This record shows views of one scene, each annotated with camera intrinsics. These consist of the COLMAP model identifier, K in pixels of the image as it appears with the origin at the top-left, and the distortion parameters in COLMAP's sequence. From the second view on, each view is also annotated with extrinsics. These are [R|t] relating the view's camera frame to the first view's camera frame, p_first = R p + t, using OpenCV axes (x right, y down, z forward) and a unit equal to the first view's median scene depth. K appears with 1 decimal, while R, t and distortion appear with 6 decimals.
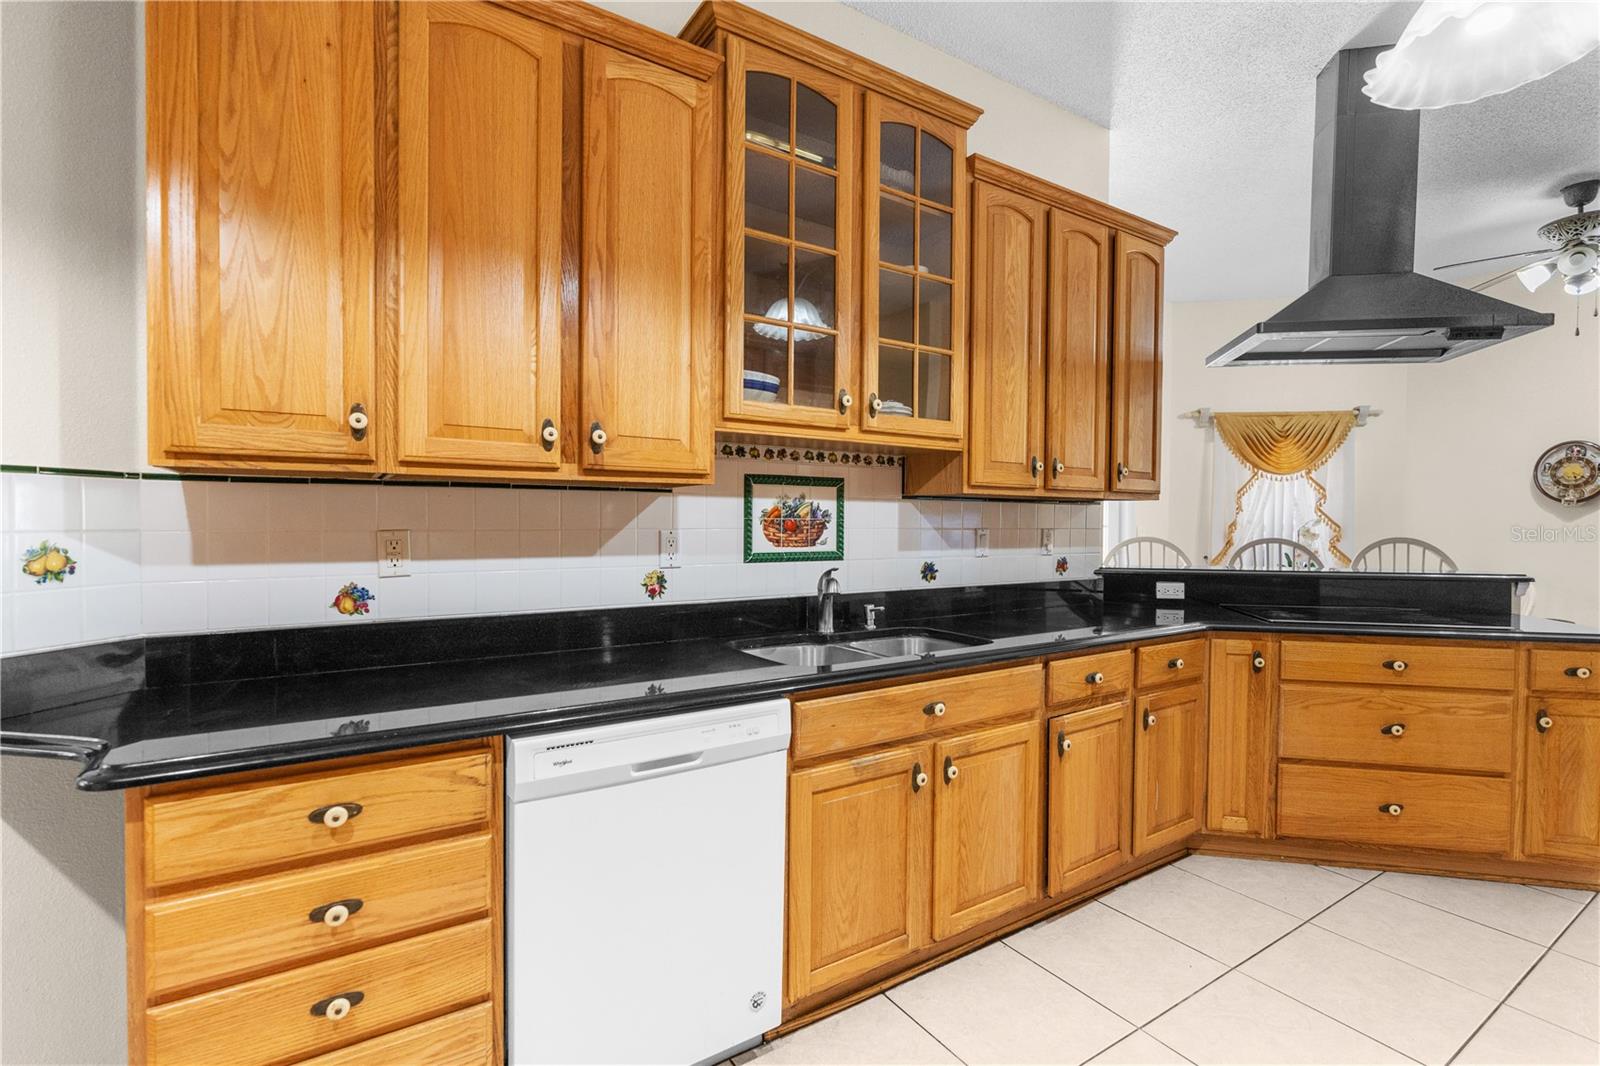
lens RADIAL K [[729.4, 0, 794.1], [0, 729.4, 532.4], [0, 0, 1]] dist [-0.012977, 0.006086]
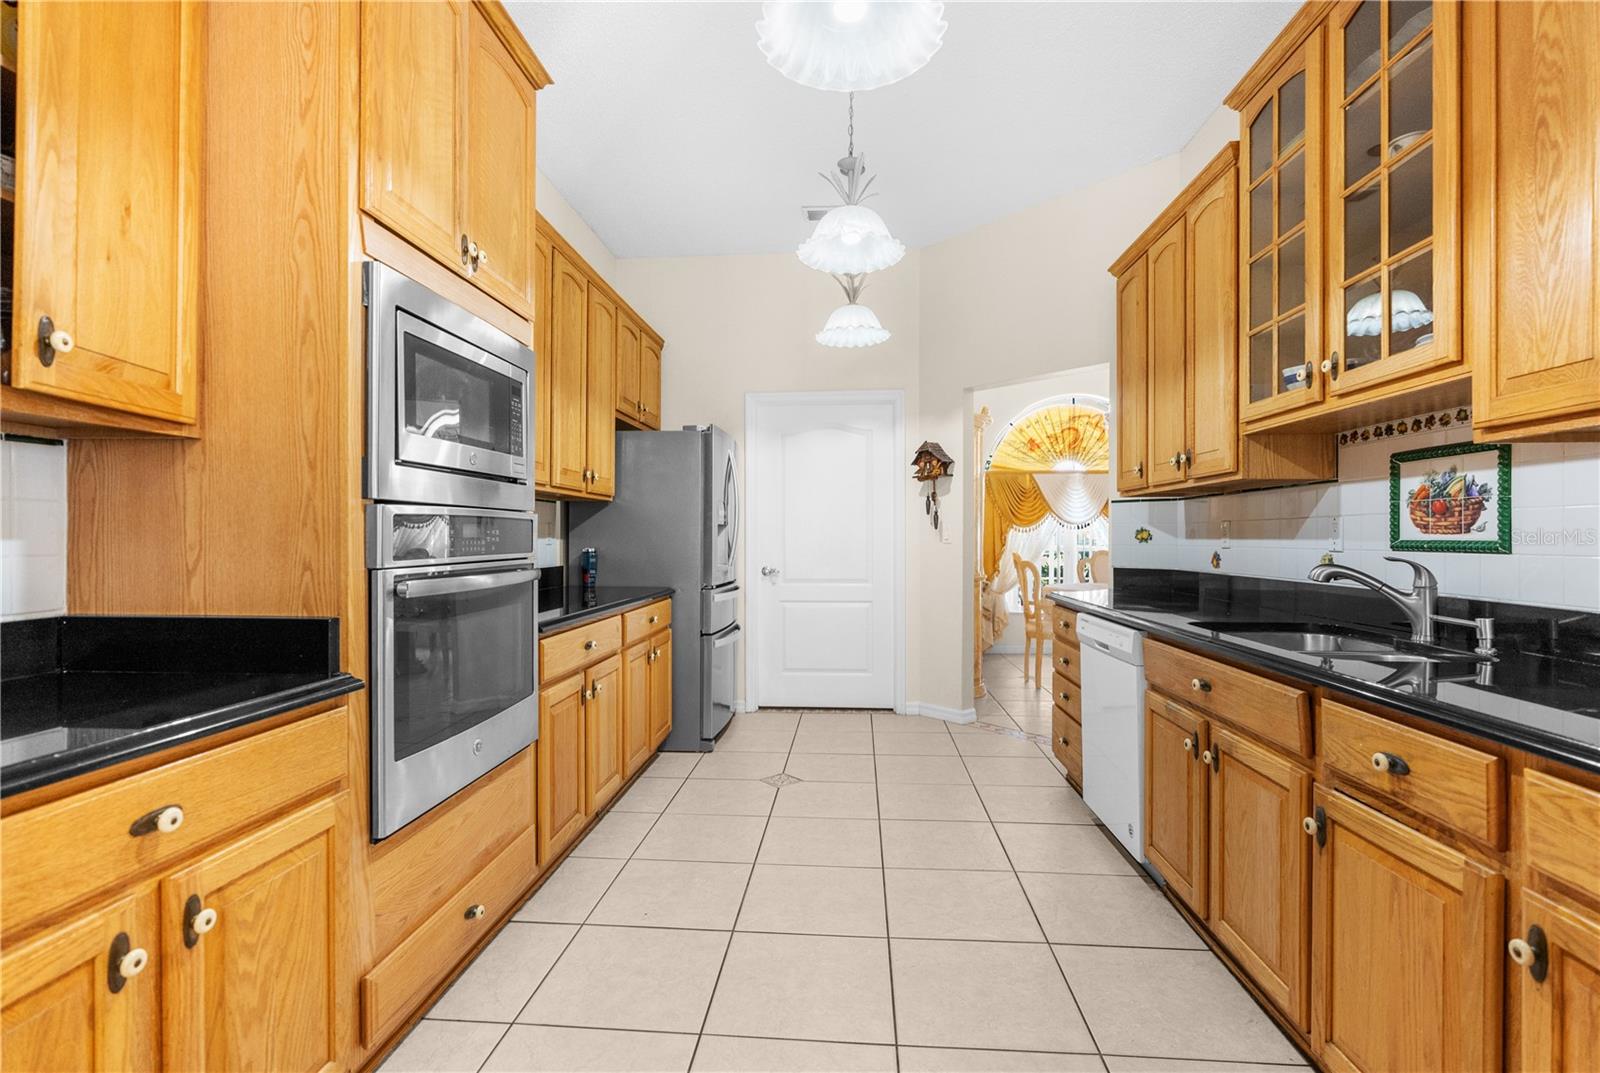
lens RADIAL K [[750.5, 0, 800.0], [0, 750.5, 536.5], [0, 0, 1]] dist [0.000516, 0.000061]
pose [[-0.604919, -0.007088, -0.796255, 1.065809], [-0.018584, 0.999814, 0.005218, 0.031031], [0.796070, 0.017954, -0.604938, 0.922964]]
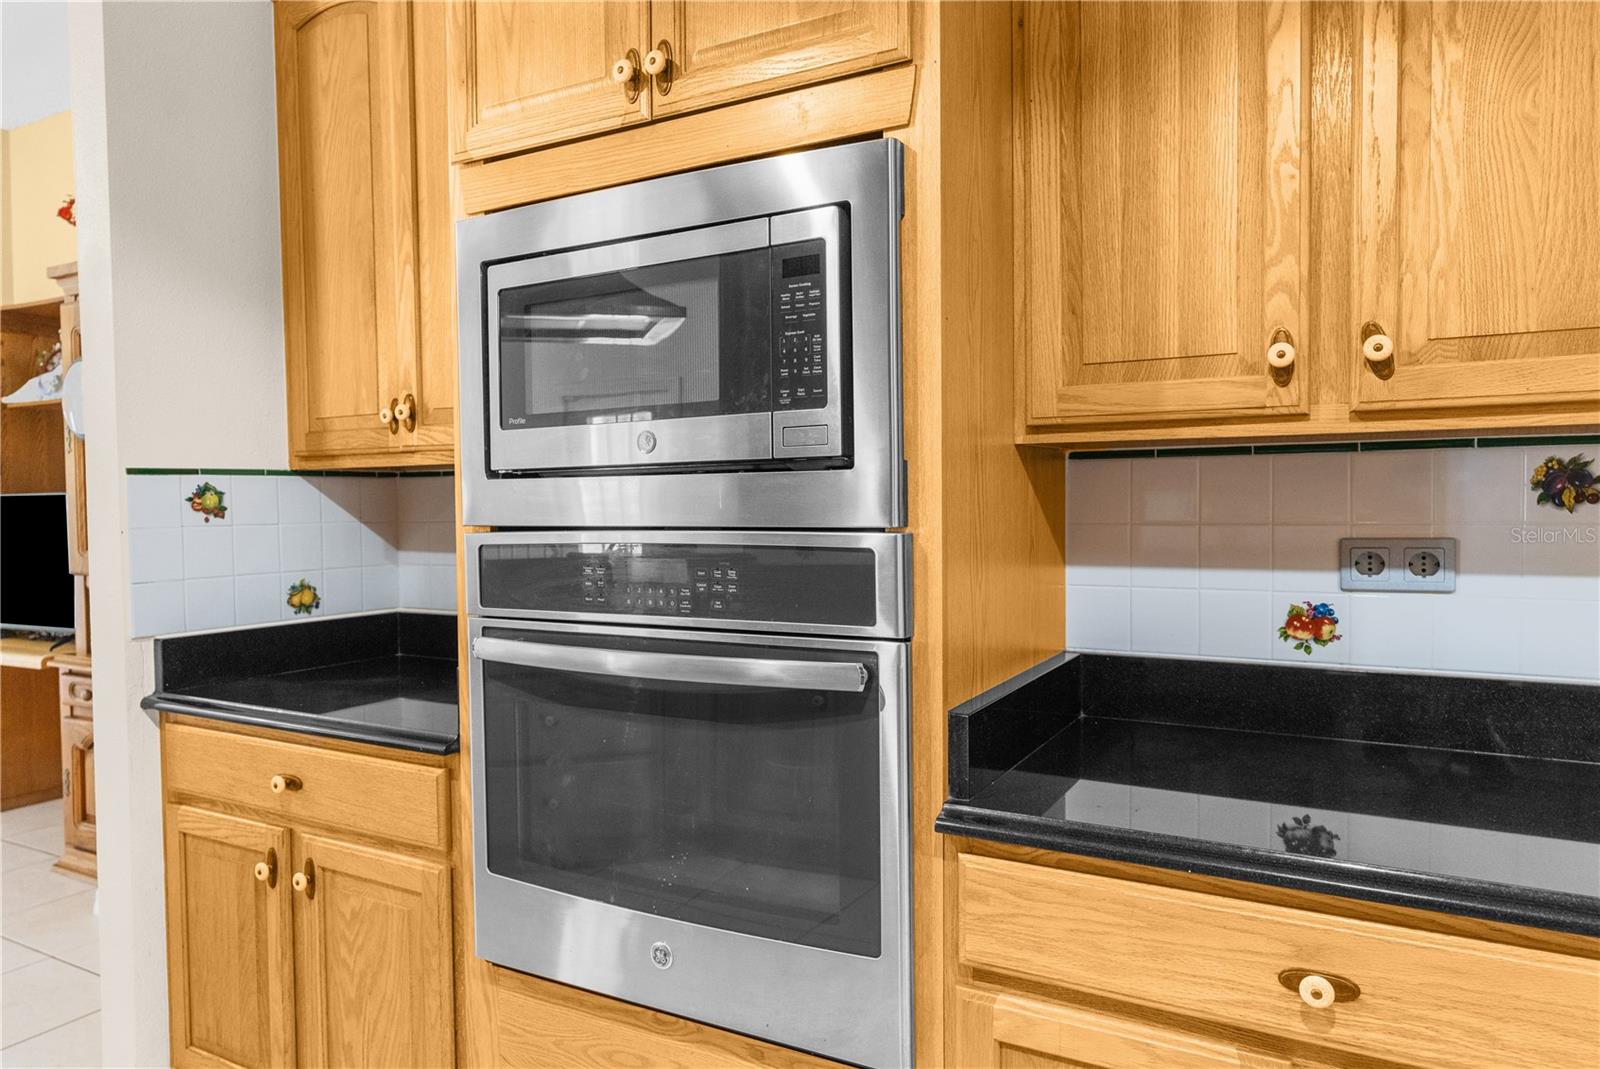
lens RADIAL K [[1044.7, 0, 796.7], [0, 1044.7, 531.4], [0, 0, 1]] dist [-0.002336, -0.000120]
pose [[-0.463443, -0.026857, 0.885719, 0.084197], [0.023193, 0.998831, 0.042422, -0.010250], [-0.885823, 0.040202, -0.462279, 0.393809]]
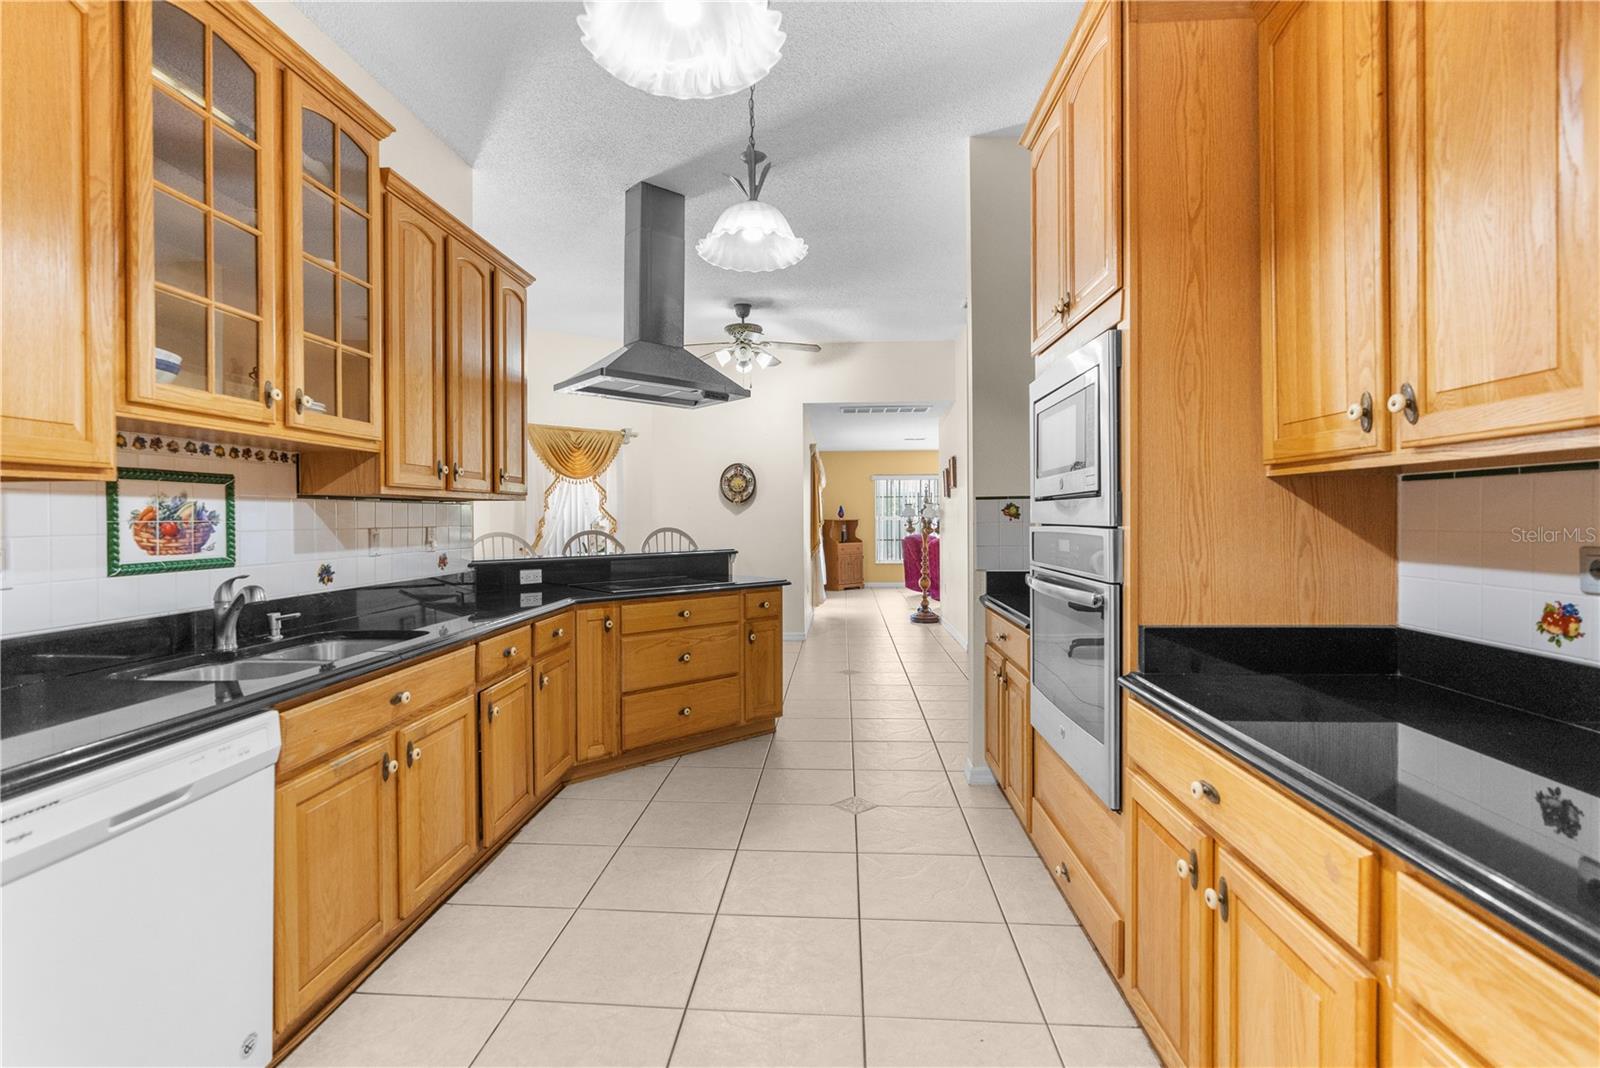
lens RADIAL K [[738.2, 0, 789.5], [0, 738.2, 523.1], [0, 0, 1]] dist [-0.001517, 0.000213]
pose [[0.600590, -0.017833, 0.799358, -0.250644], [0.024366, 0.999695, 0.003996, -0.002587], [-0.799186, 0.017077, 0.600841, -0.081654]]
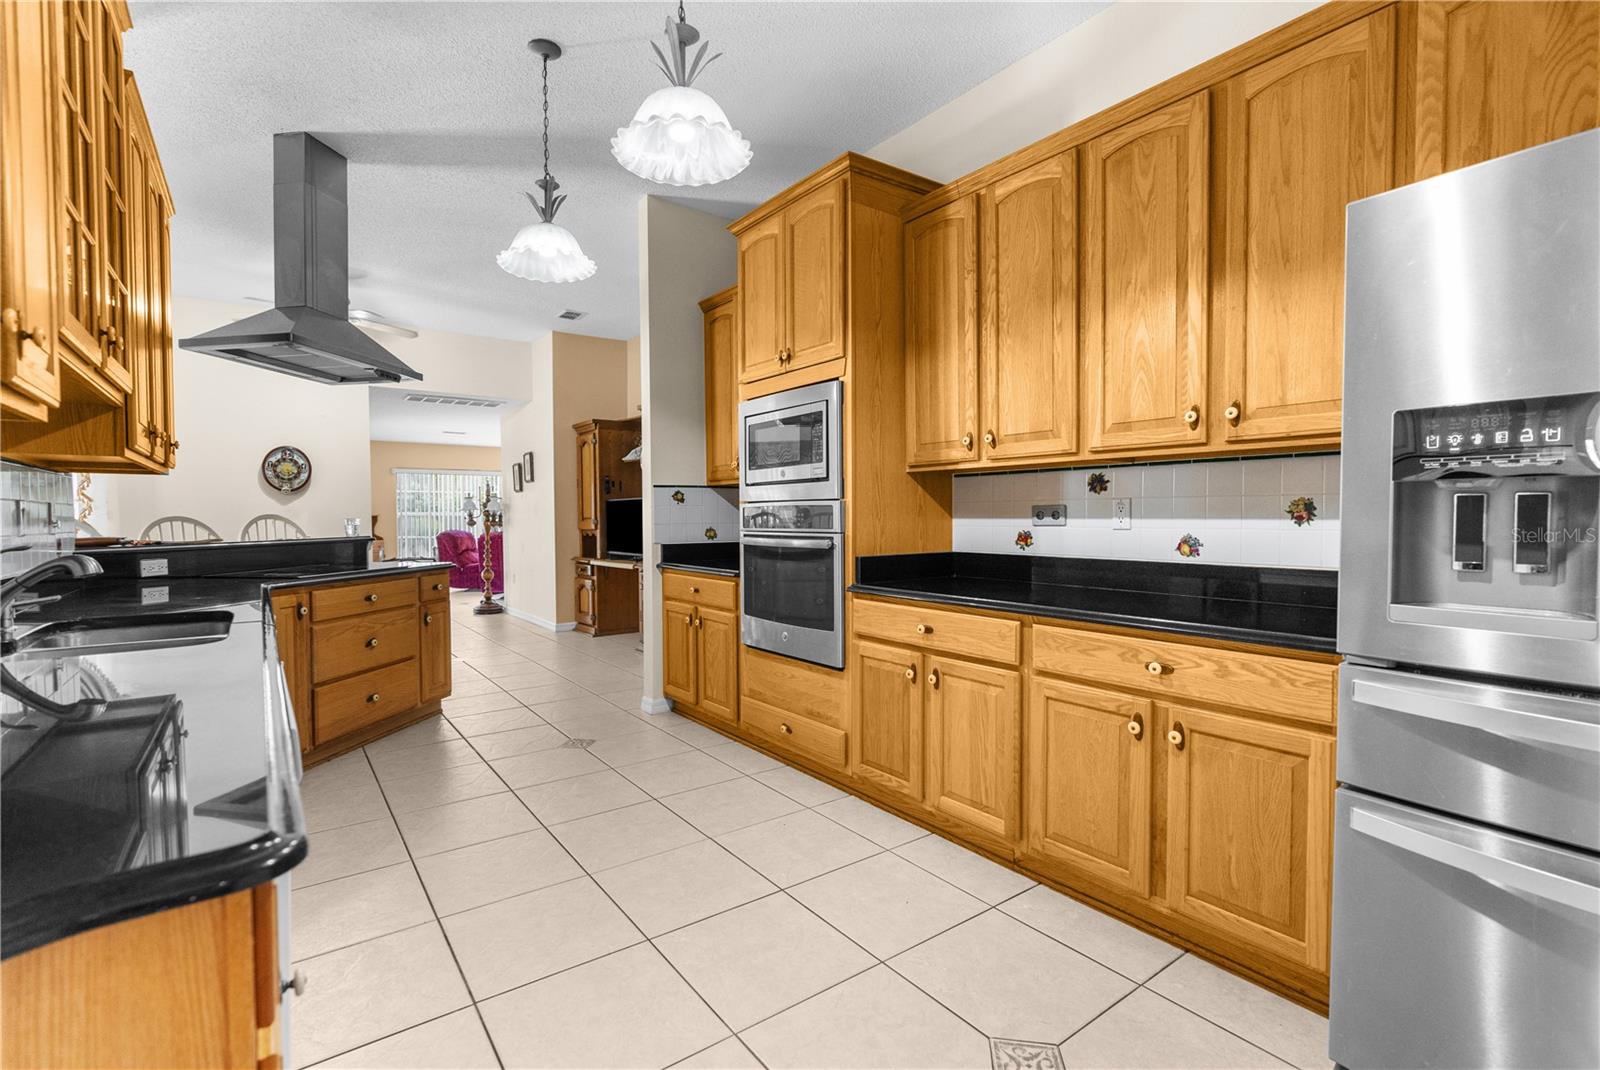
lens RADIAL K [[729.4, 0, 794.1], [0, 729.4, 534.4], [0, 0, 1]] dist [-0.012977, 0.006086]
pose [[-0.058780, -0.032722, 0.997735, -0.675099], [0.022235, 0.999172, 0.034079, 0.027549], [-0.998023, 0.024188, -0.058003, 0.249801]]
